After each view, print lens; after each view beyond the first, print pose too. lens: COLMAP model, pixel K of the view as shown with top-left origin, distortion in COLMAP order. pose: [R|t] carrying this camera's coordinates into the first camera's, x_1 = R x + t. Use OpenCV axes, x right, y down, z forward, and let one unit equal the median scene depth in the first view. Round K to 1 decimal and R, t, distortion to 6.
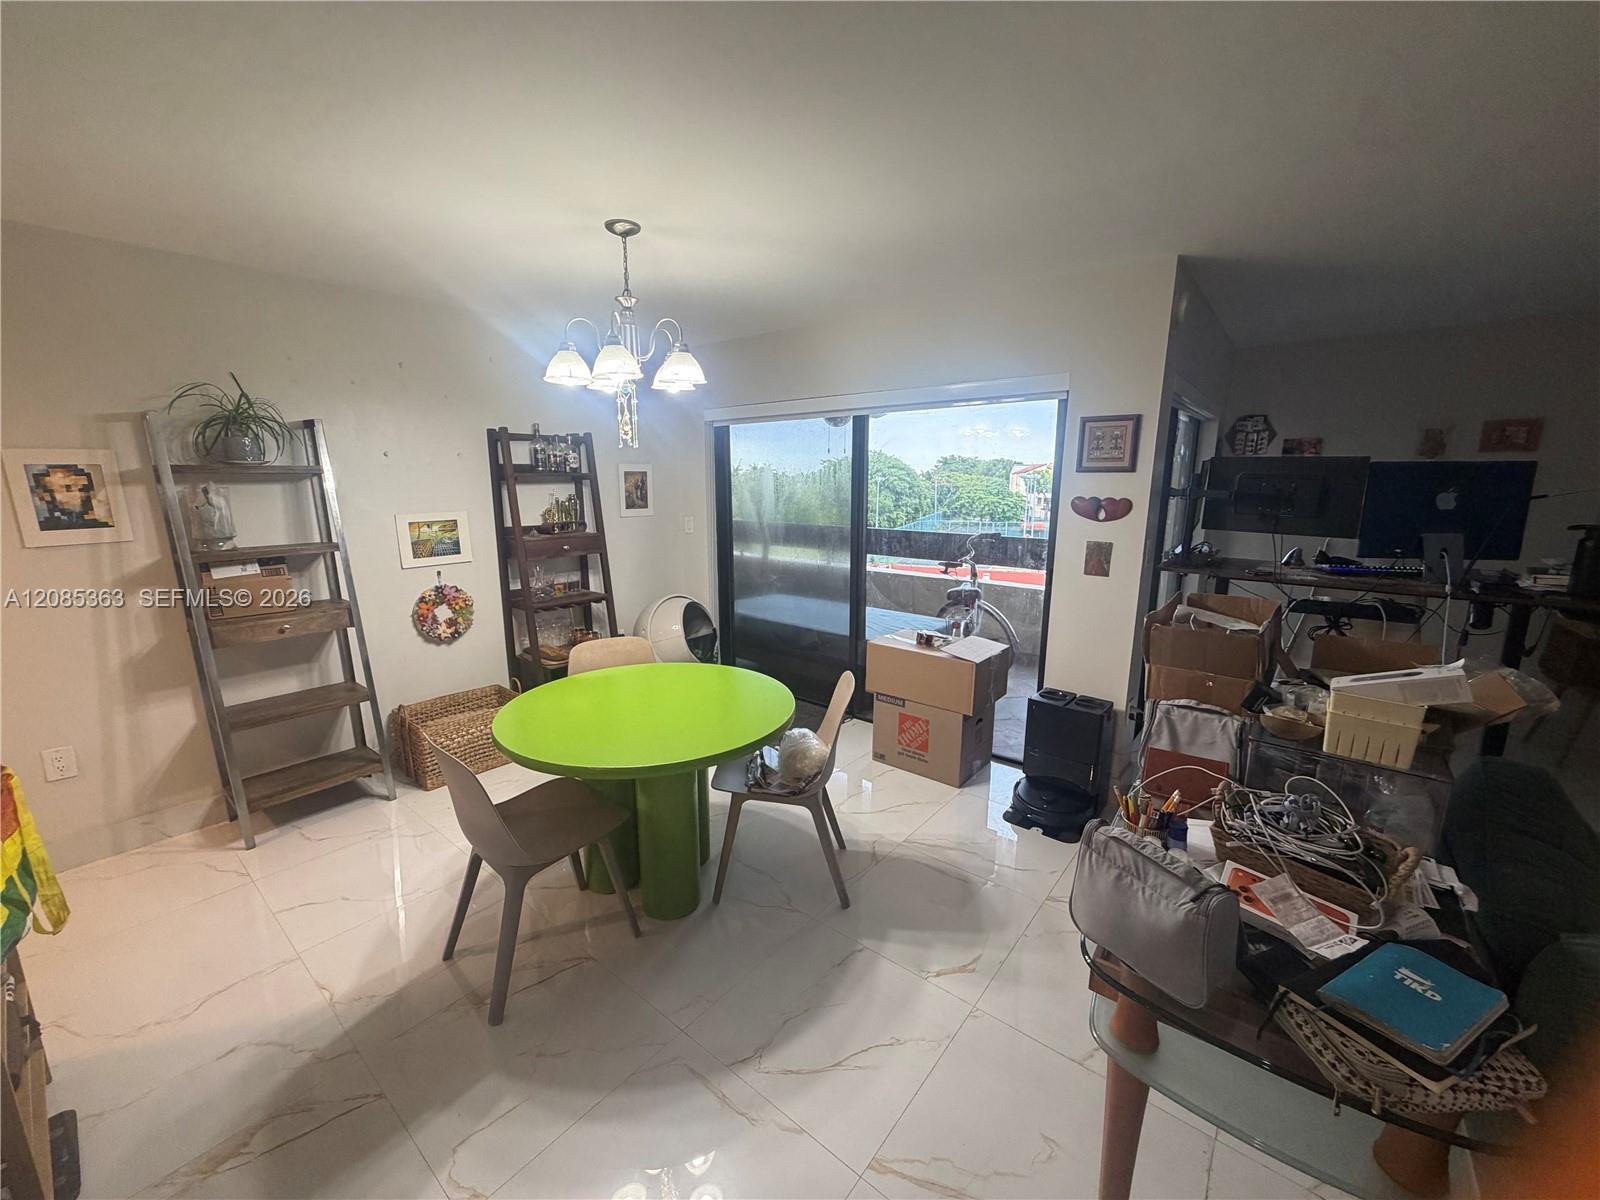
lens RADIAL K [[636.1, 0, 794.9], [0, 636.1, 601.1], [0, 0, 1]] dist [-0.001852, -0.000152]
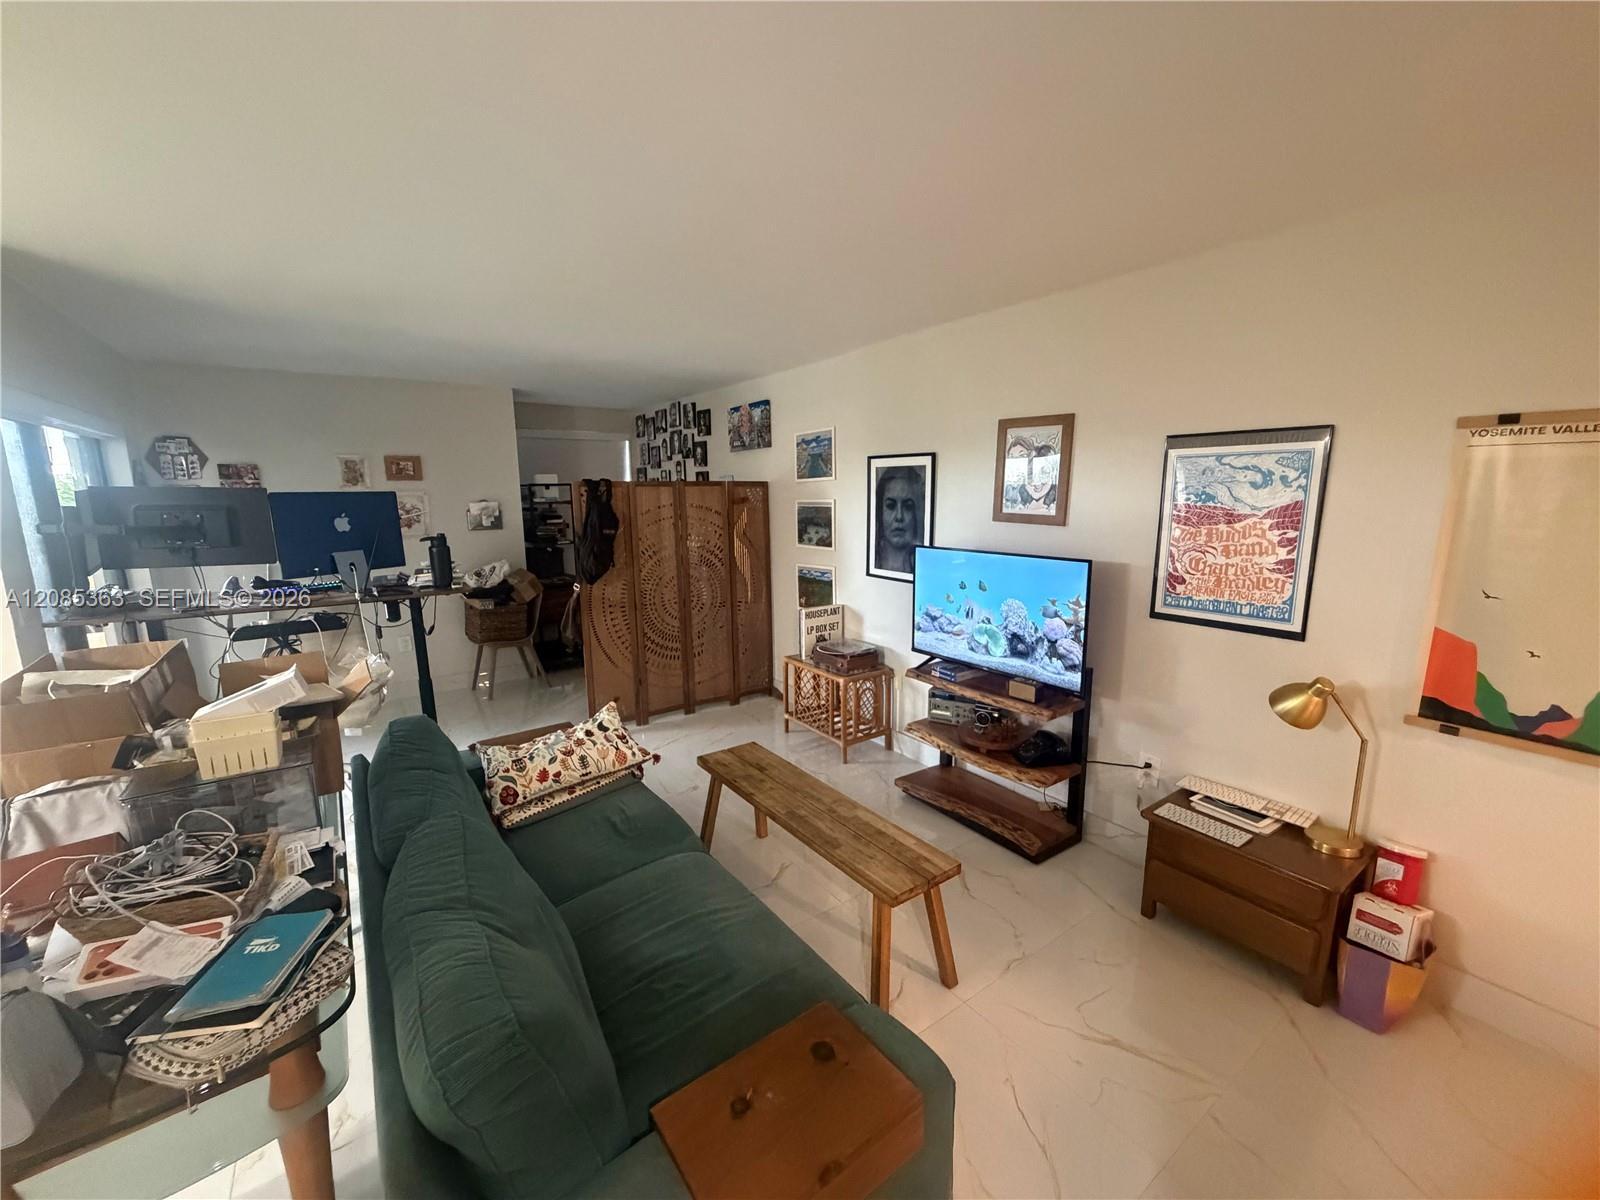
lens RADIAL K [[636.1, 0, 794.9], [0, 636.1, 601.1], [0, 0, 1]] dist [-0.001852, -0.000152]
pose [[0.255141, -0.167635, 0.952261, 0.109295], [0.193650, 0.973761, 0.119535, 0.010360], [-0.947313, 0.153907, 0.280909, -0.209669]]
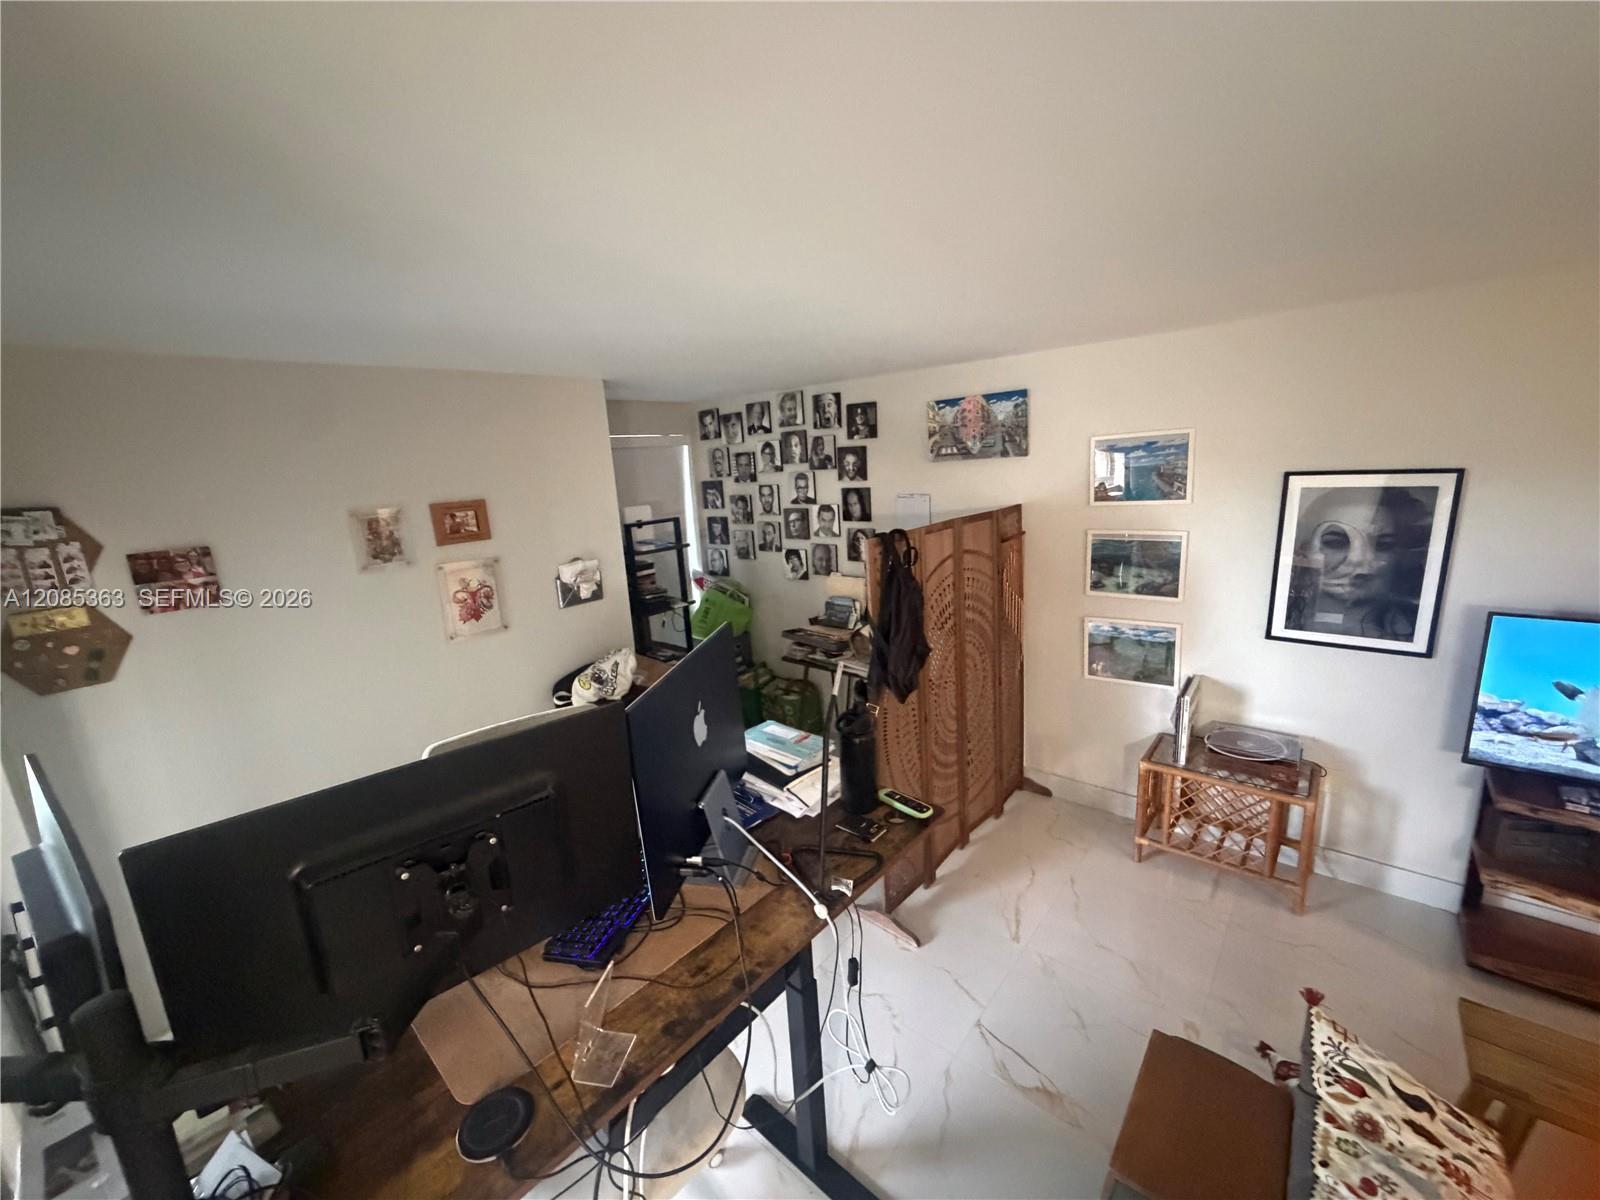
lens RADIAL K [[636.1, 0, 794.9], [0, 636.1, 601.1], [0, 0, 1]] dist [-0.001852, -0.000152]
pose [[0.017057, -0.218917, 0.975594, 0.880306], [0.251556, 0.945290, 0.207719, -0.557369], [-0.967692, 0.241874, 0.071194, 1.401773]]
